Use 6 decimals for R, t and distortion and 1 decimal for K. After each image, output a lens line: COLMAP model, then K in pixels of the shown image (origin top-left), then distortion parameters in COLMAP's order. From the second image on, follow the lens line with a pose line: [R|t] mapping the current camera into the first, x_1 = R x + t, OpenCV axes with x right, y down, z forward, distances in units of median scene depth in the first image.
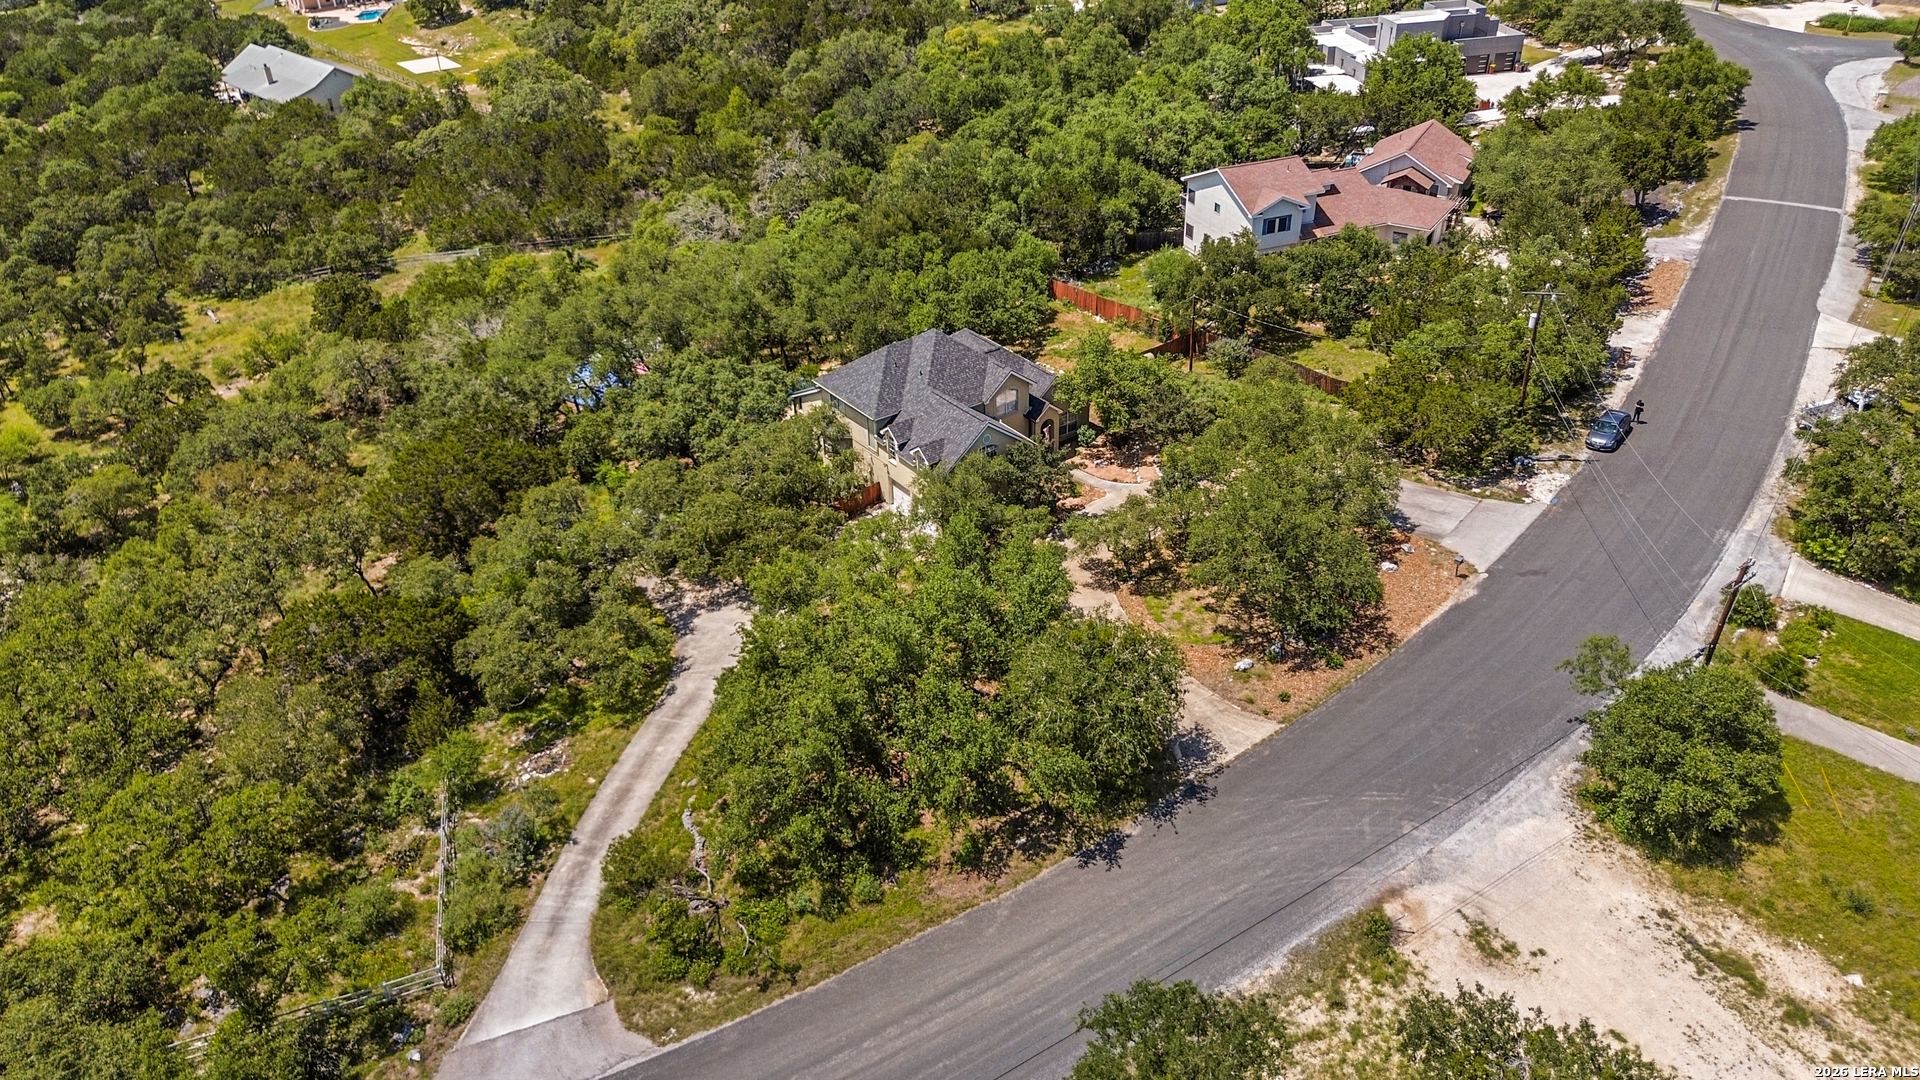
lens RADIAL K [[1373.1, 0, 977.3], [0, 1373.1, 529.8], [0, 0, 1]] dist [0.031187, -0.023666]
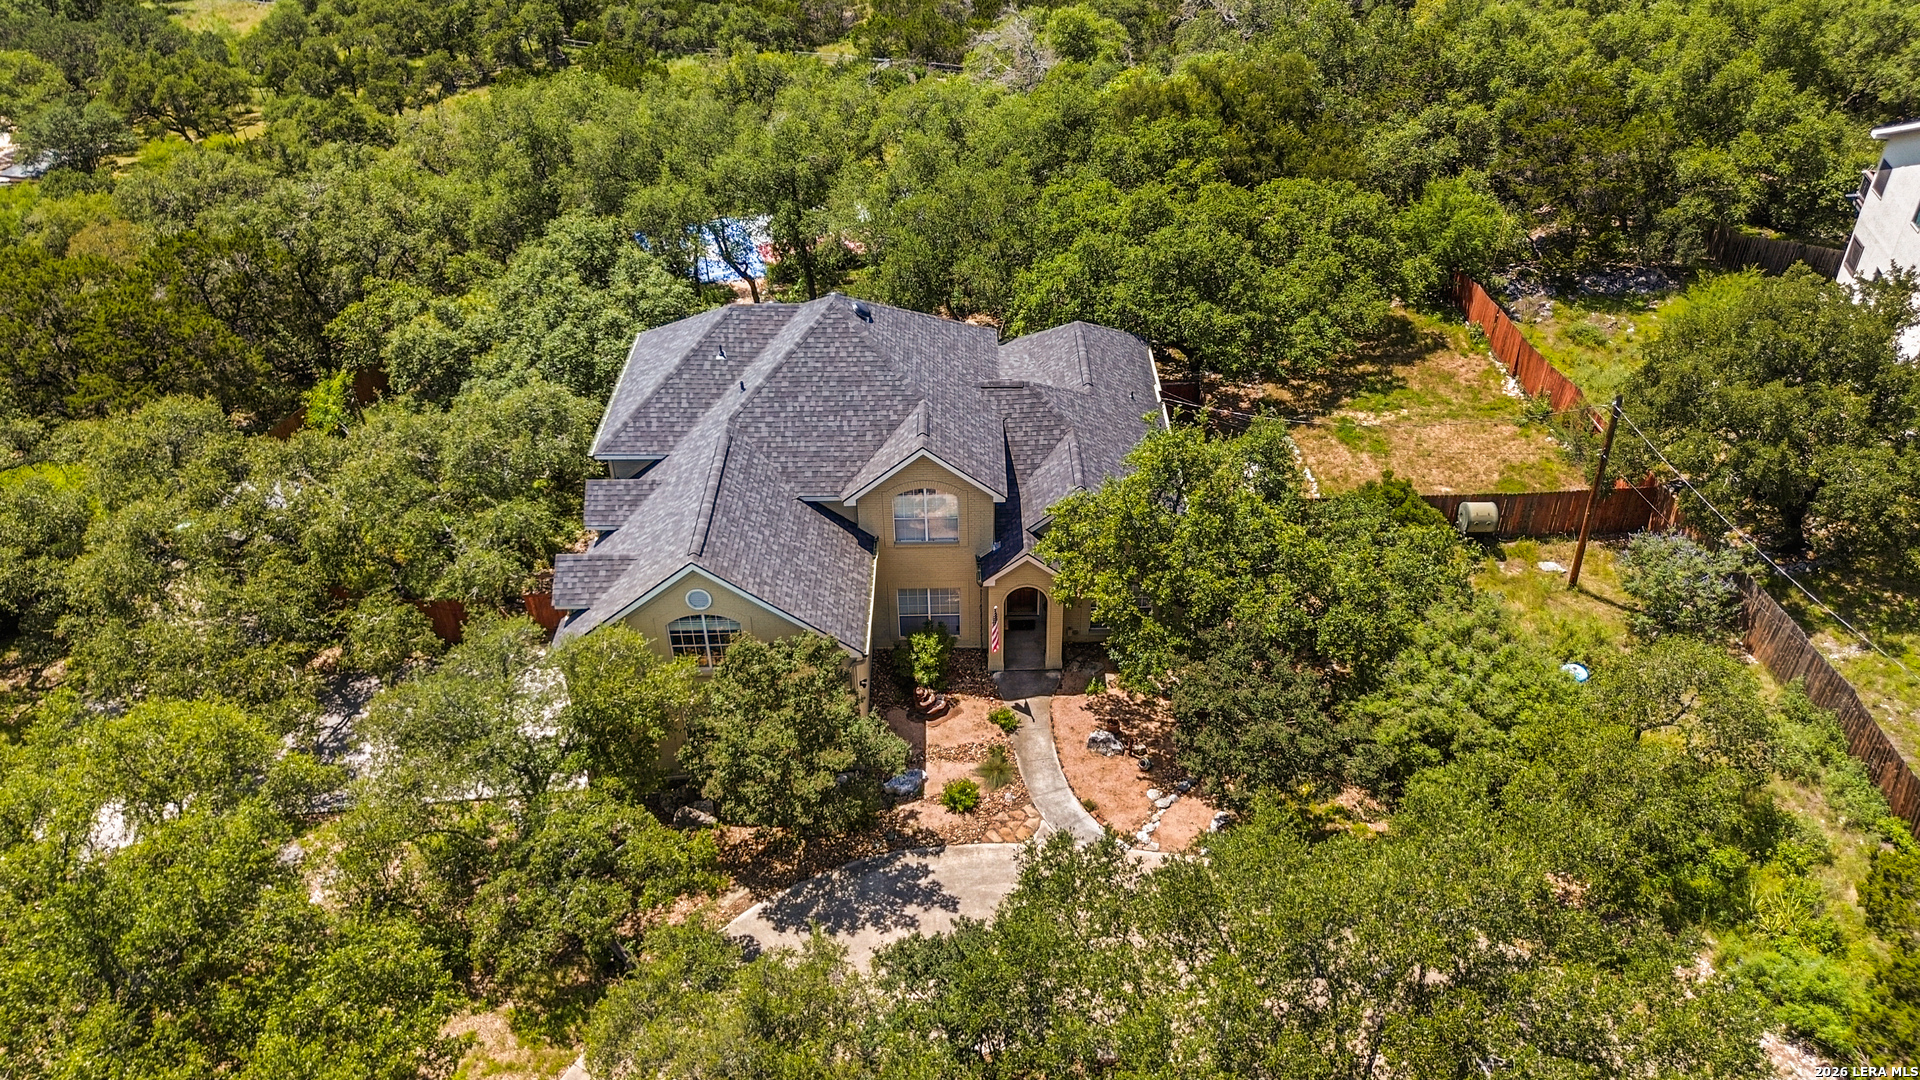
lens RADIAL K [[1373.1, 0, 971.4], [0, 1373.1, 537.2], [0, 0, 1]] dist [0.031187, -0.023666]
pose [[0.810266, 0.348193, -0.471414, 0.208243], [-0.314080, 0.937099, 0.152313, -0.141487], [0.494795, 0.024647, 0.868660, 0.606519]]
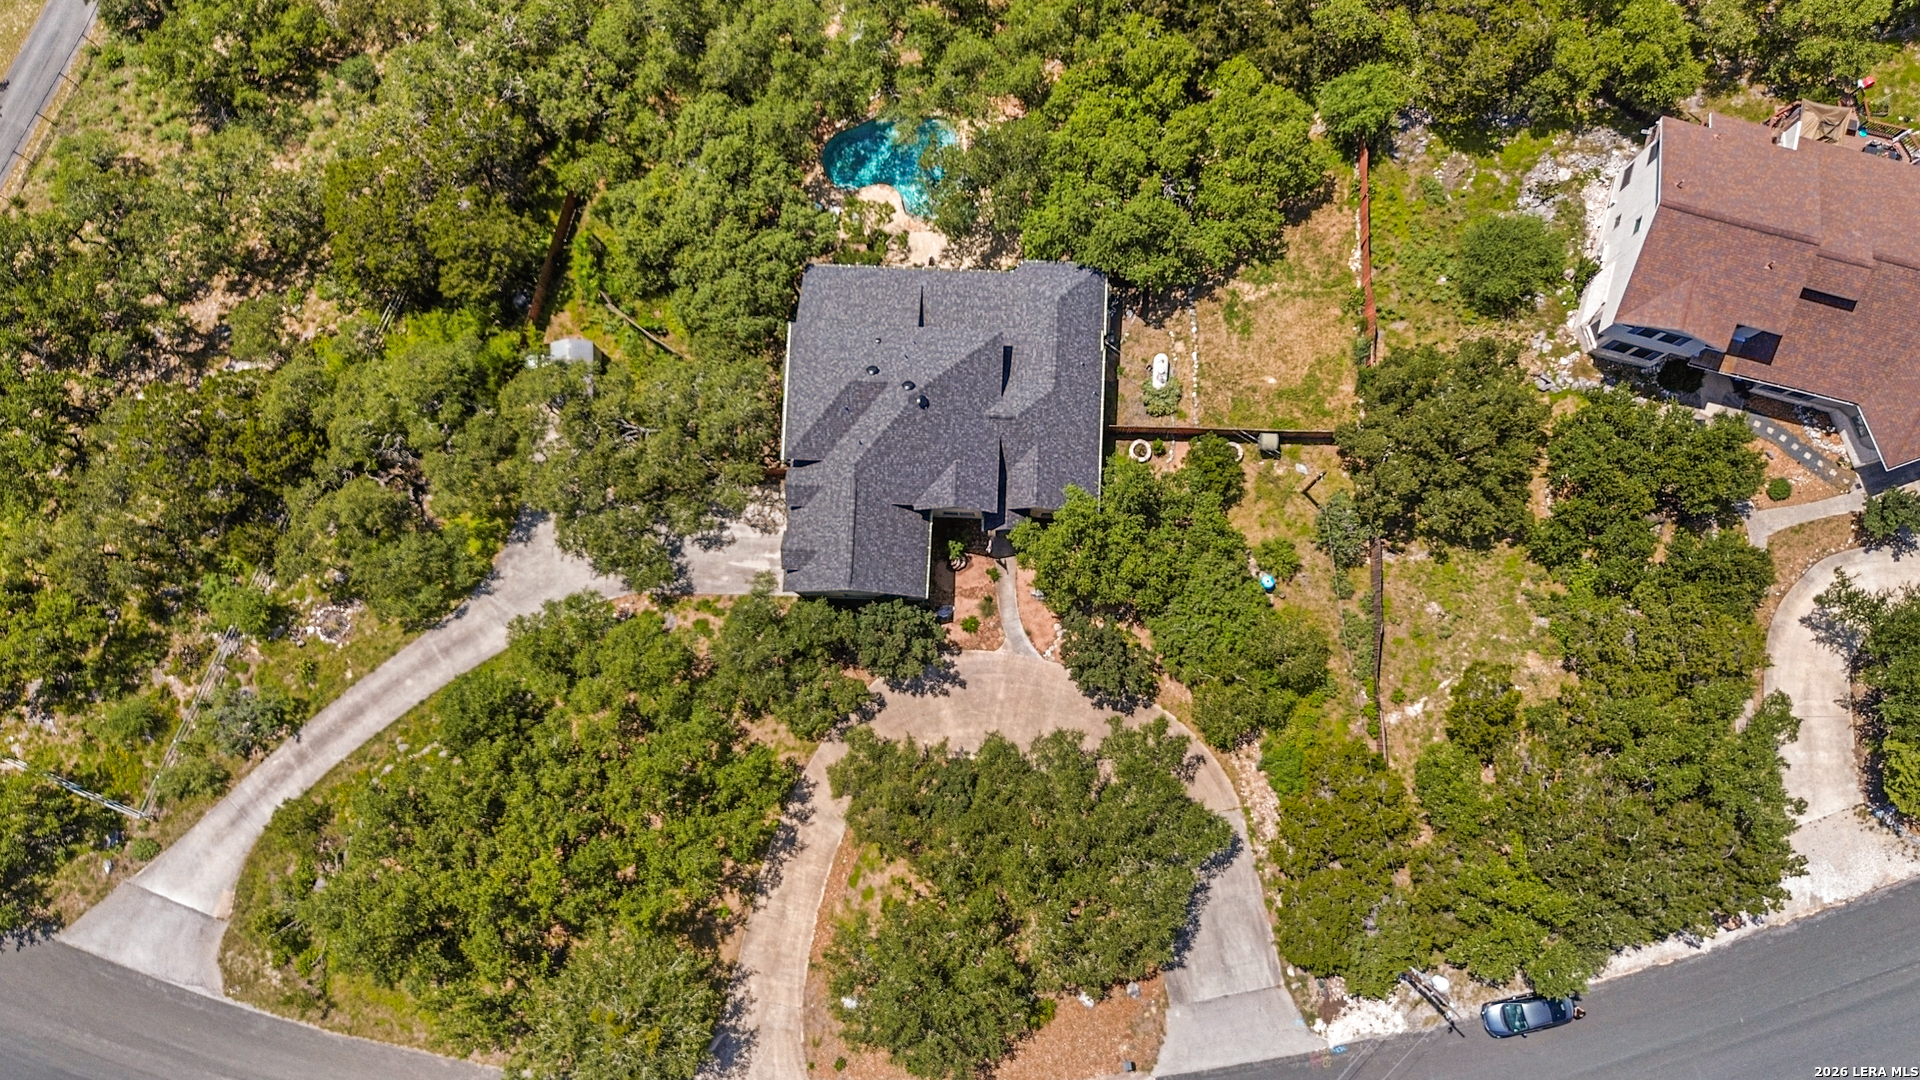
lens RADIAL K [[1373.1, 0, 986.2], [0, 1373.1, 582.9], [0, 0, 1]] dist [0.031187, -0.023666]
pose [[0.778679, 0.622255, -0.080359, 0.118897], [-0.326988, 0.511784, 0.794453, -0.654521], [0.535479, -0.592348, 0.601986, 0.463920]]
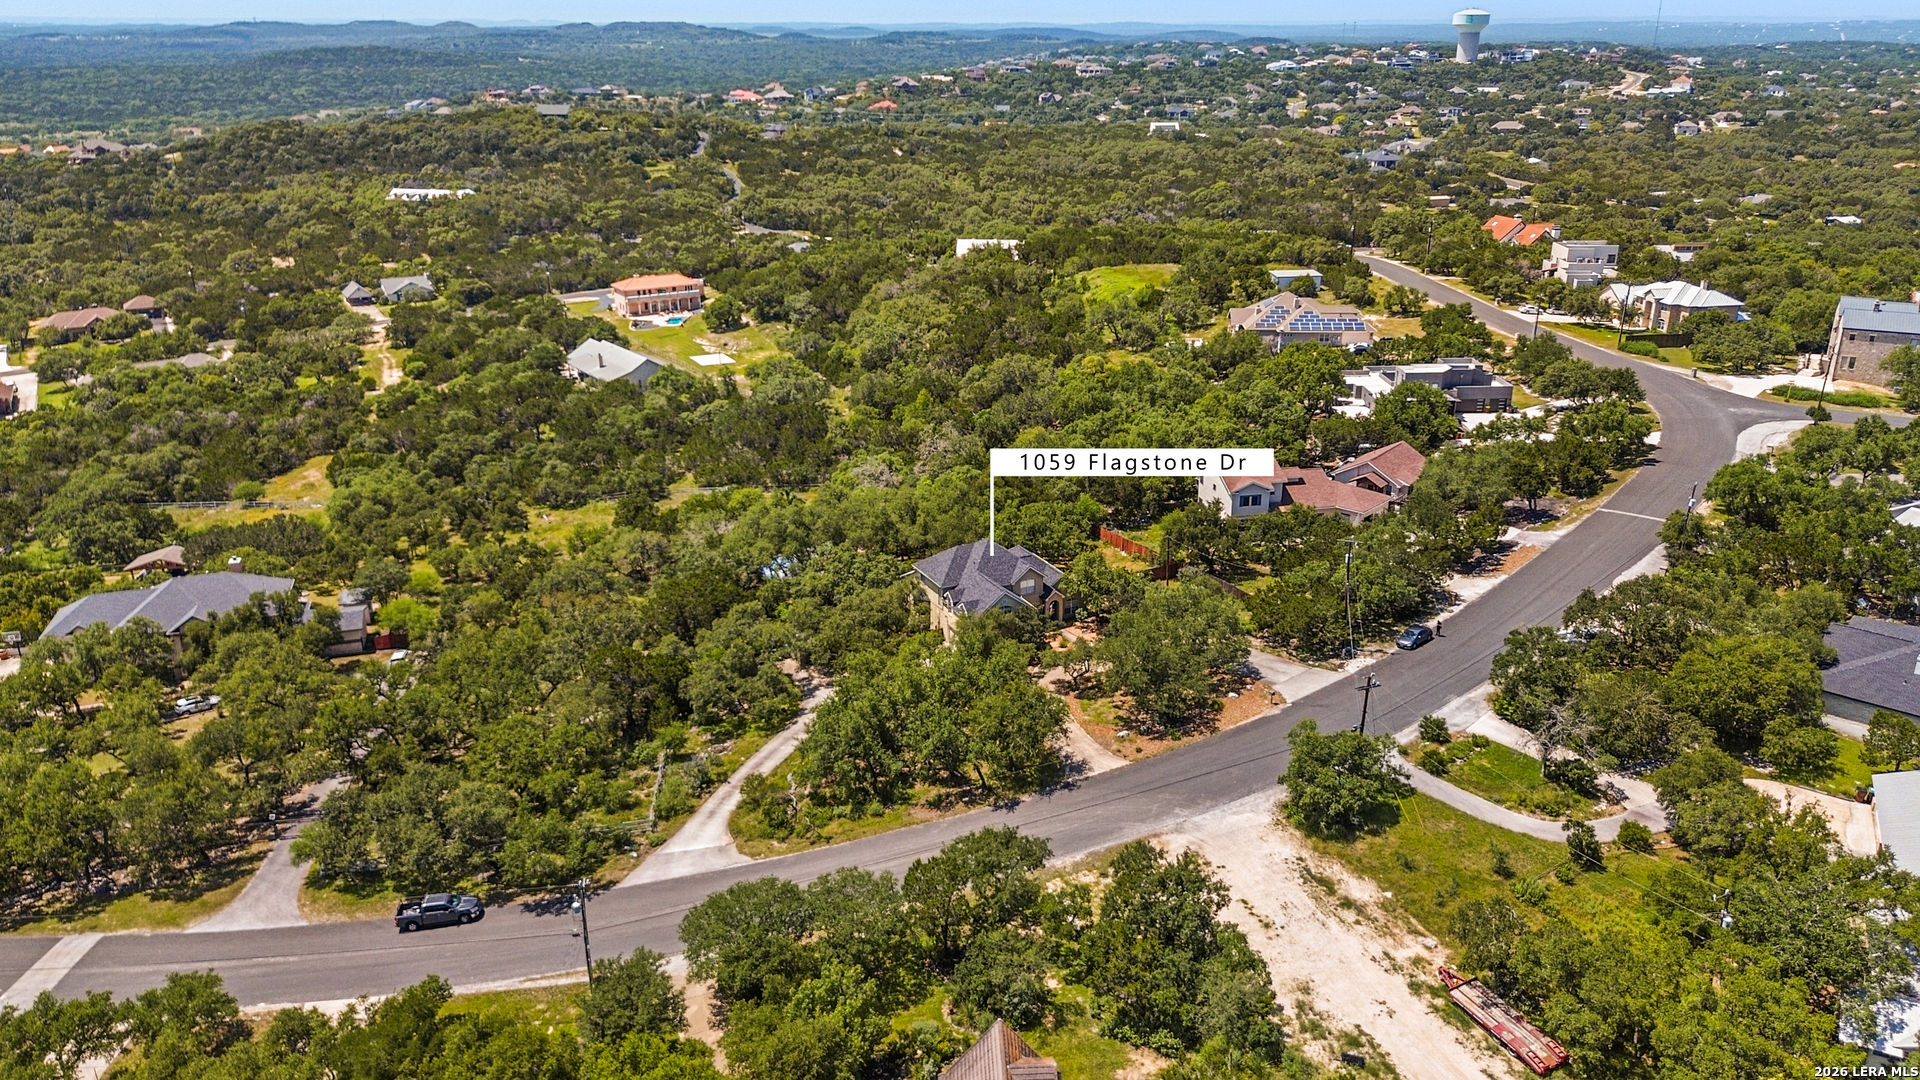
lens RADIAL K [[1373.1, 0, 967.9], [0, 1373.1, 528.0], [0, 0, 1]] dist [0.031187, -0.023666]
pose [[0.982943, 0.076057, -0.167447, 0.198578], [-0.109787, 0.973115, -0.202471, 0.157626], [0.147546, 0.217401, 0.964866, -0.518717]]
